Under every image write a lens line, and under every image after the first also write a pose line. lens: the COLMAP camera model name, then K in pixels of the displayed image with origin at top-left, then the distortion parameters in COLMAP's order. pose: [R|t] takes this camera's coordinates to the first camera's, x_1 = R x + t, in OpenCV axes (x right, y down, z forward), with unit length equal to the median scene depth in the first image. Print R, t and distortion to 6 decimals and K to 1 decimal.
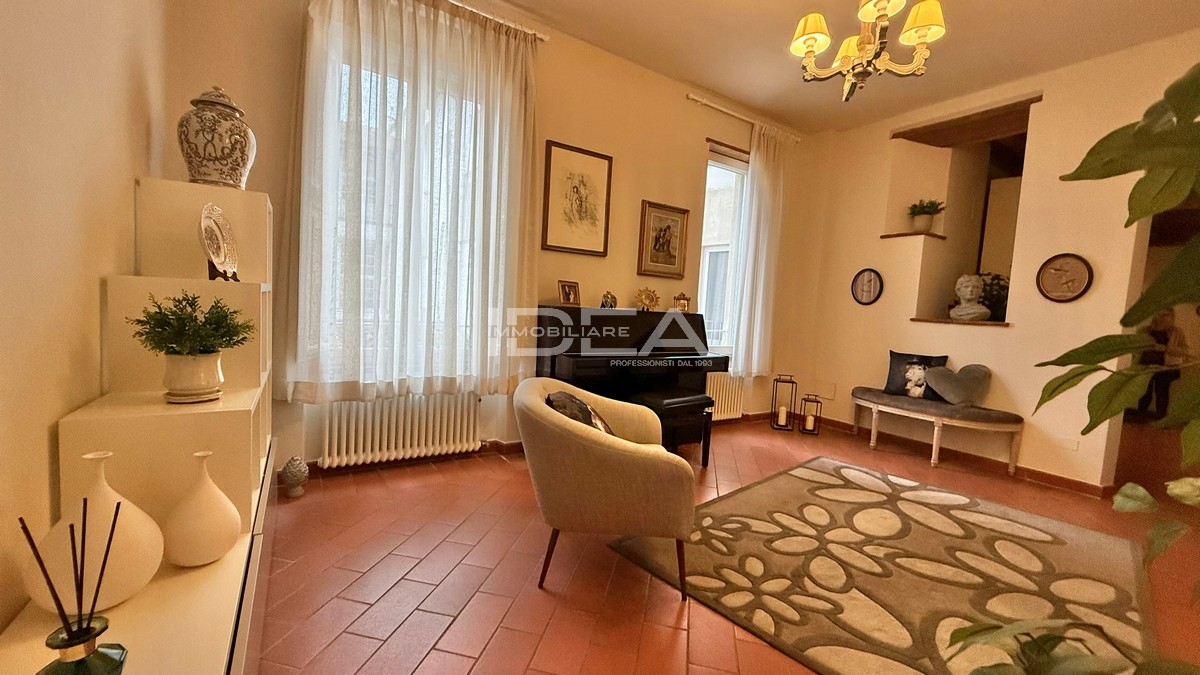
lens RADIAL K [[478.0, 0, 598.3], [0, 478.0, 337.3], [0, 0, 1]] dist [0.000502, -0.000160]
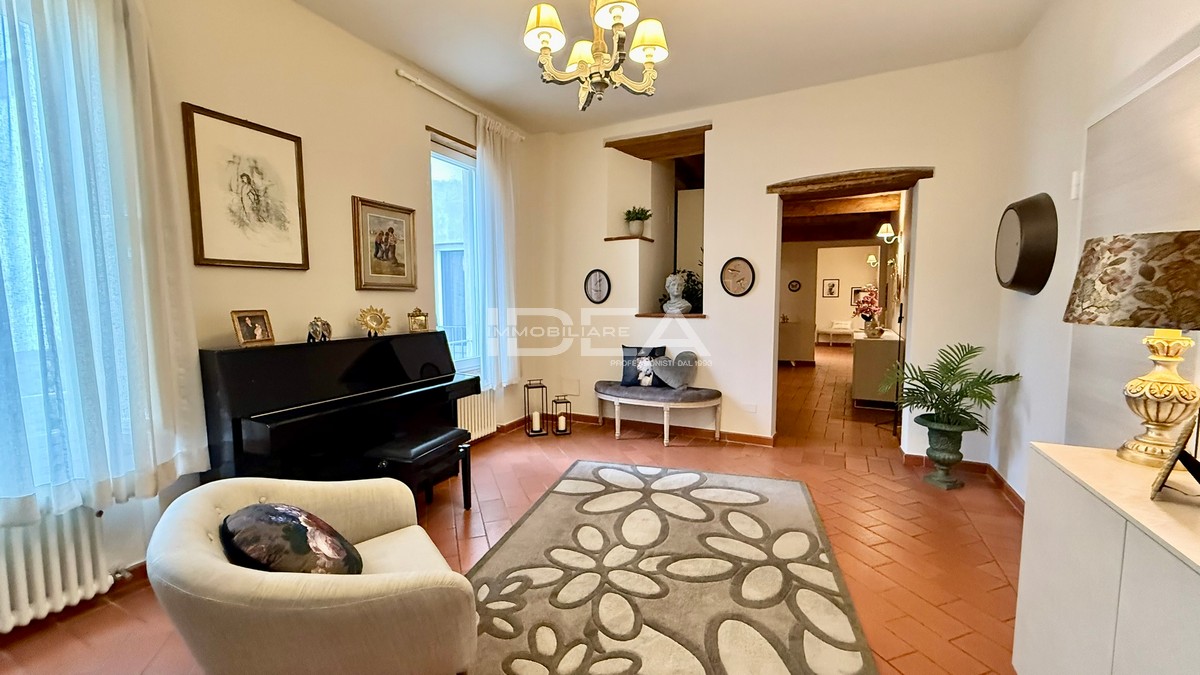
lens RADIAL K [[478.0, 0, 599.2], [0, 478.0, 341.1], [0, 0, 1]] dist [0.000502, -0.000160]
pose [[0.852912, -0.107045, 0.510962, 0.012040], [0.089989, 0.994248, 0.058080, -0.062927], [-0.514240, -0.003556, 0.857639, 0.117158]]
